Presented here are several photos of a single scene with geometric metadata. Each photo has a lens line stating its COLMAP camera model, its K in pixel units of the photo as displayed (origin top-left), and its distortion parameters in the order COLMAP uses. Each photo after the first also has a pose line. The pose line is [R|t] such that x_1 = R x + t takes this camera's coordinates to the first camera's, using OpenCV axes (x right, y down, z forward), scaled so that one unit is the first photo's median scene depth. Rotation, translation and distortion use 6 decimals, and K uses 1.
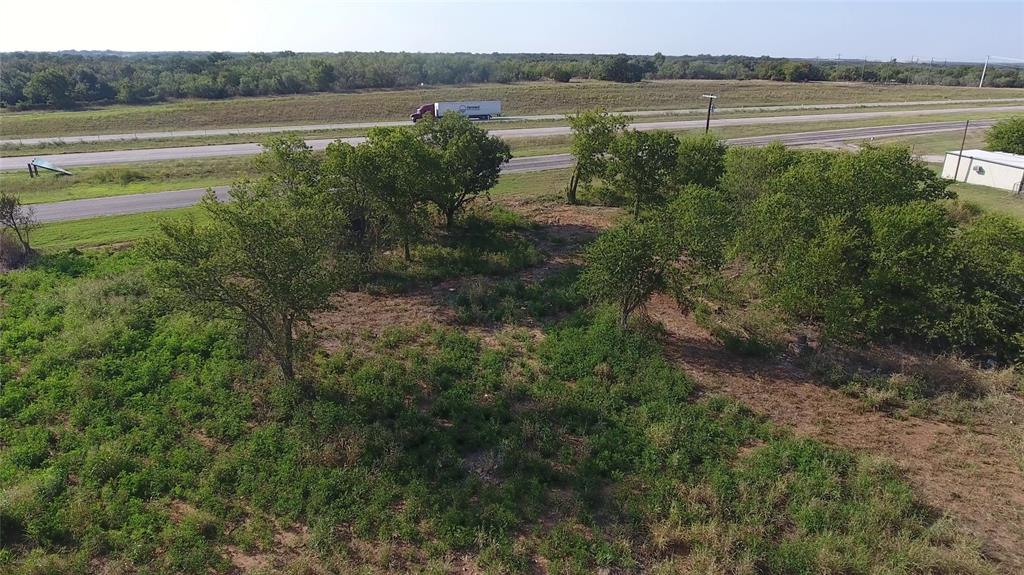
lens RADIAL K [[627.1, 0, 517.1], [0, 627.1, 292.0], [0, 0, 1]] dist [-0.021866, 0.002316]
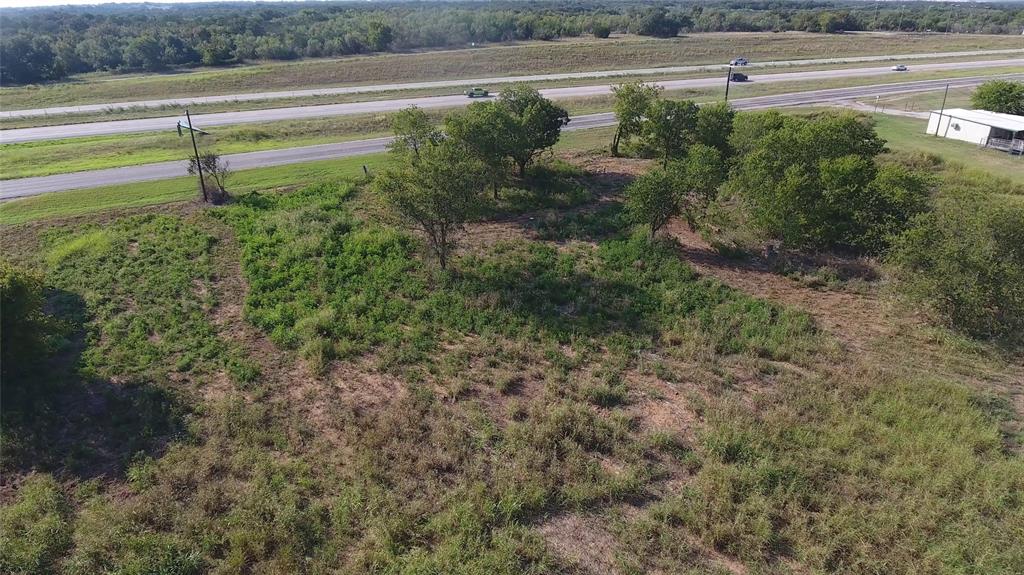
lens RADIAL K [[627.1, 0, 517.1], [0, 627.1, 292.0], [0, 0, 1]] dist [-0.021866, 0.002316]
pose [[0.998616, 0.006886, -0.052136, -0.037343], [-0.002849, 0.997018, 0.077121, 0.032195], [0.052511, -0.076866, 0.995658, -0.263776]]
